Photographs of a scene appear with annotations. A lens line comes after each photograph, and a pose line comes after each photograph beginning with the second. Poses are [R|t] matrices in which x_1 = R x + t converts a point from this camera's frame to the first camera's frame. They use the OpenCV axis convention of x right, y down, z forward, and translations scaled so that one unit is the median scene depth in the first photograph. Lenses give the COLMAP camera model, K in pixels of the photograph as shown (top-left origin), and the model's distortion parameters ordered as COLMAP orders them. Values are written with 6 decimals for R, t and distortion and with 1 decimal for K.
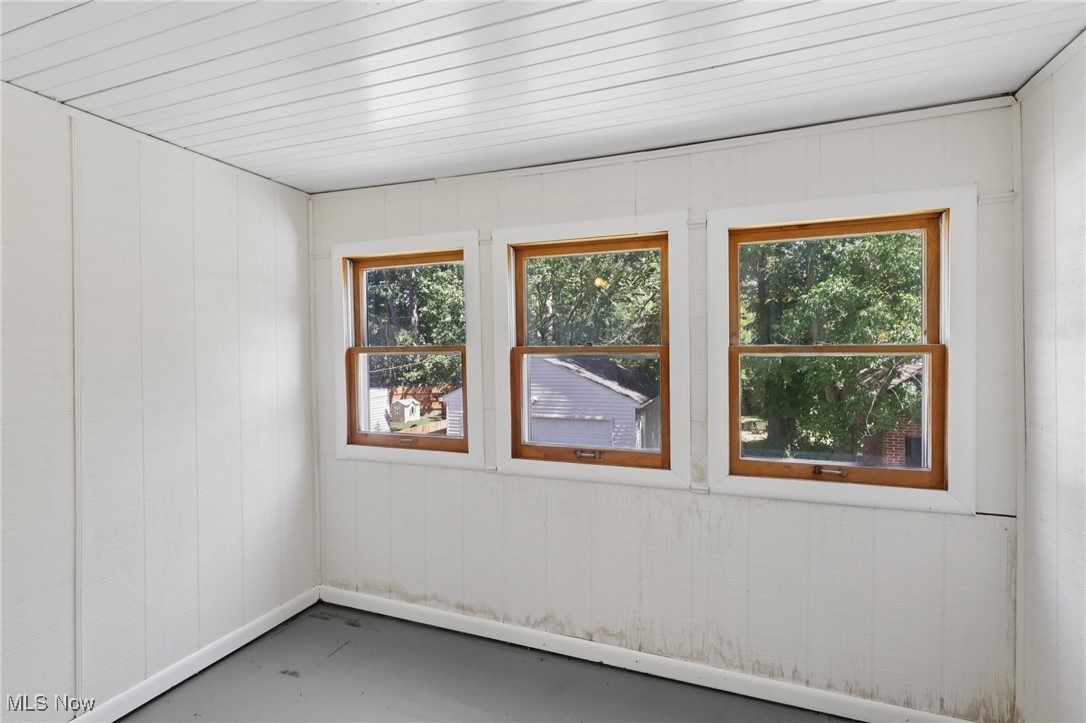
lens RADIAL K [[515.3, 0, 541.3], [0, 515.3, 355.5], [0, 0, 1]] dist [-0.004353, 0.000448]
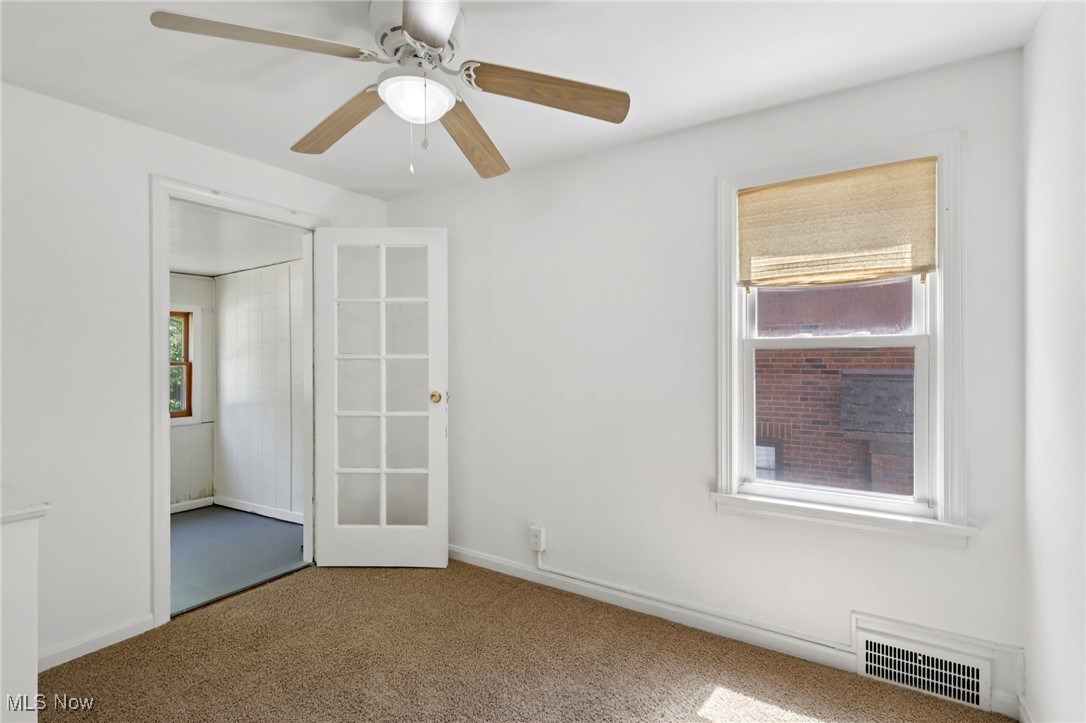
lens RADIAL K [[515.3, 0, 538.3], [0, 515.3, 358.2], [0, 0, 1]] dist [-0.004353, 0.000448]
pose [[0.232525, 0.013997, 0.972490, -1.425339], [0.012467, 0.999771, -0.017371, 0.028602], [-0.972510, 0.016163, 0.232298, -1.411007]]
